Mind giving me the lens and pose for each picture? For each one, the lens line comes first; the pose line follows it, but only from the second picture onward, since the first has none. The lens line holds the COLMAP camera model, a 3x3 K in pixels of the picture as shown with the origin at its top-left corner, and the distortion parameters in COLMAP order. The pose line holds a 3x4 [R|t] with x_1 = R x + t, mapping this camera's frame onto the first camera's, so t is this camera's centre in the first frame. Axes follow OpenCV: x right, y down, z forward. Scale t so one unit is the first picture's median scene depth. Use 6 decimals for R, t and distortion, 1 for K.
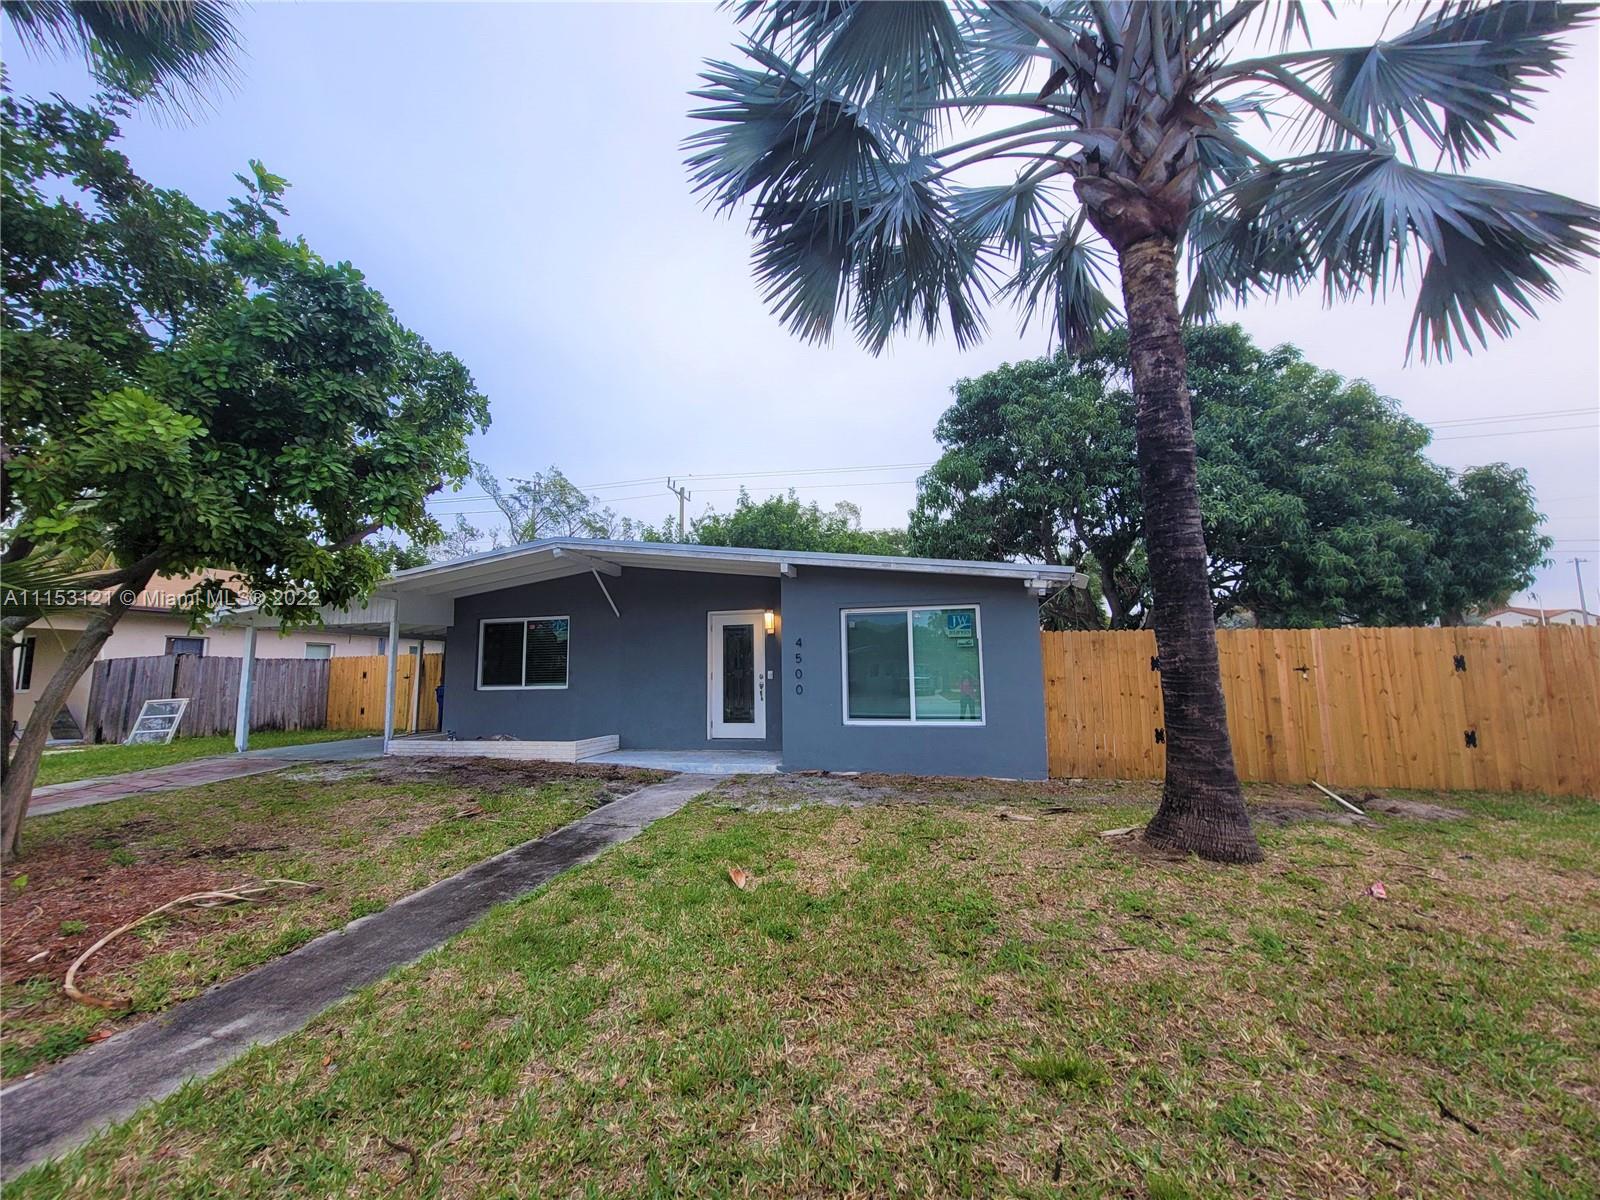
lens RADIAL K [[653.9, 0, 795.7], [0, 653.9, 609.1], [0, 0, 1]] dist [-0.008232, 0.002076]
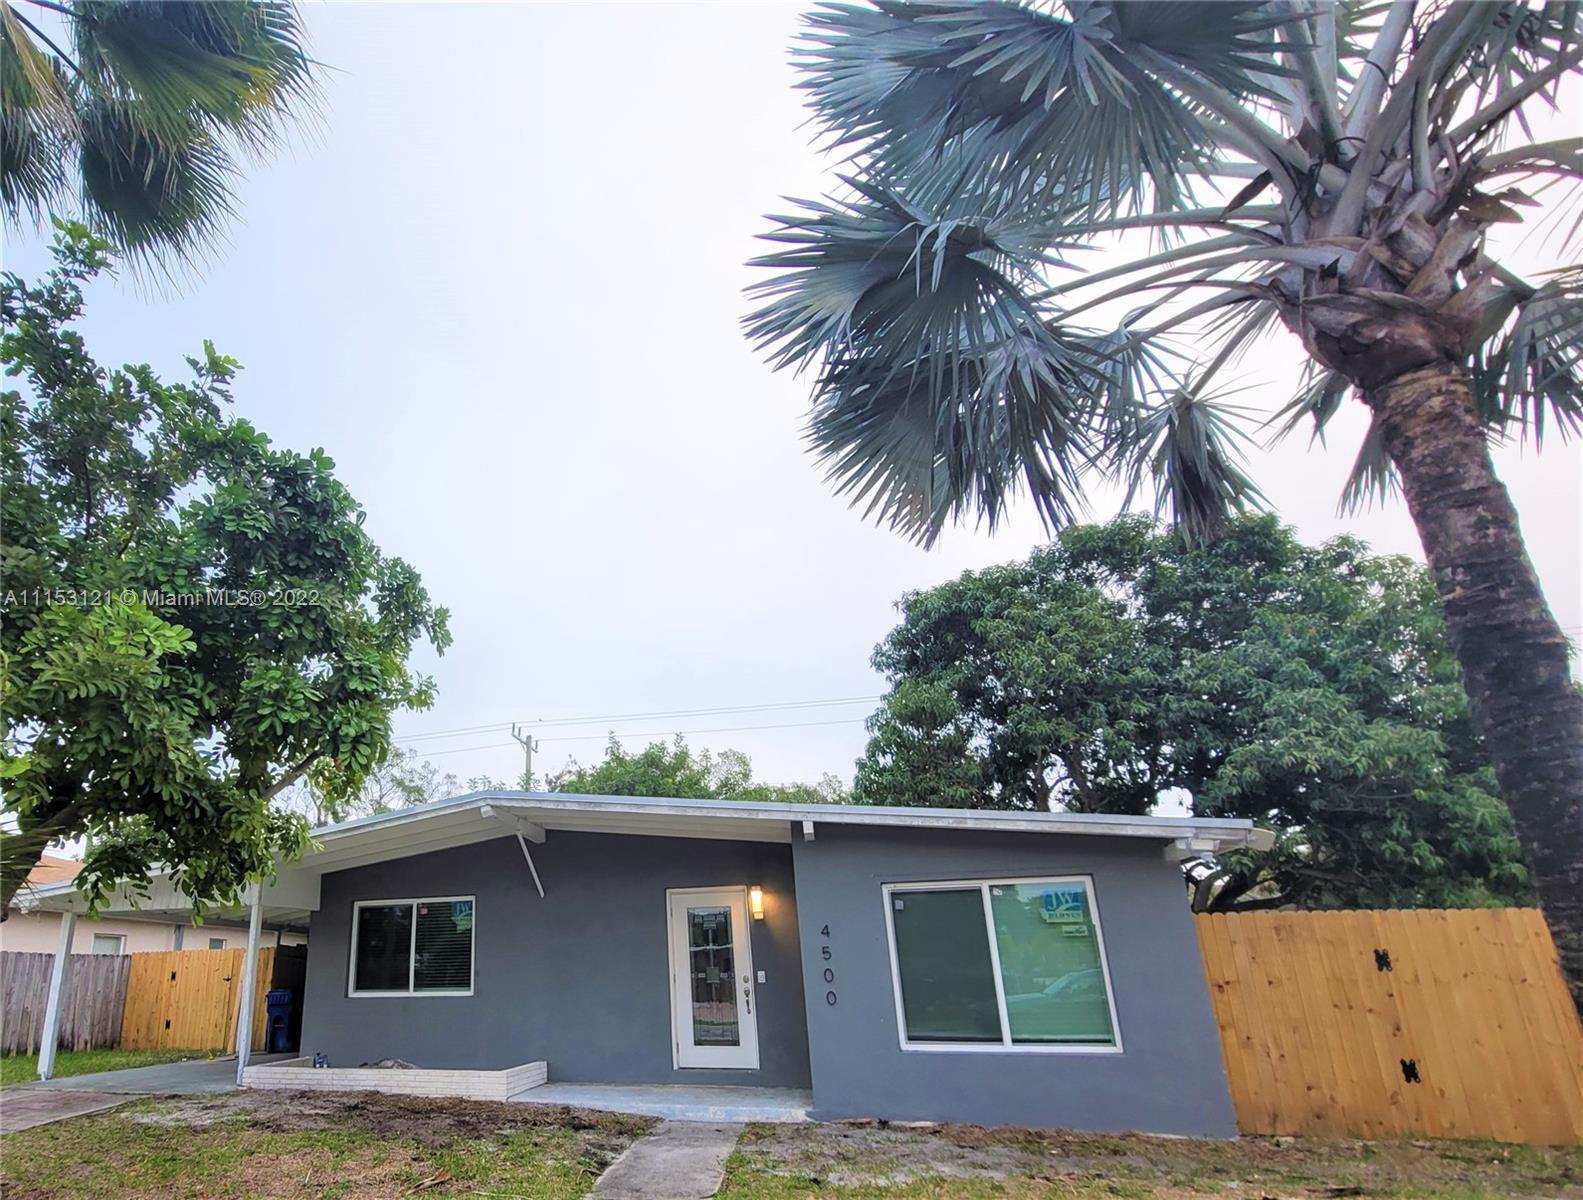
lens RADIAL K [[916.0, 0, 868.6], [0, 916.0, 727.8], [0, 0, 1]] dist [-0.009788, 0.005149]
pose [[0.997868, -0.015211, -0.063469, 0.108789], [0.004606, 0.986449, -0.164002, -0.003600], [0.065103, 0.163360, 0.984416, -0.026452]]
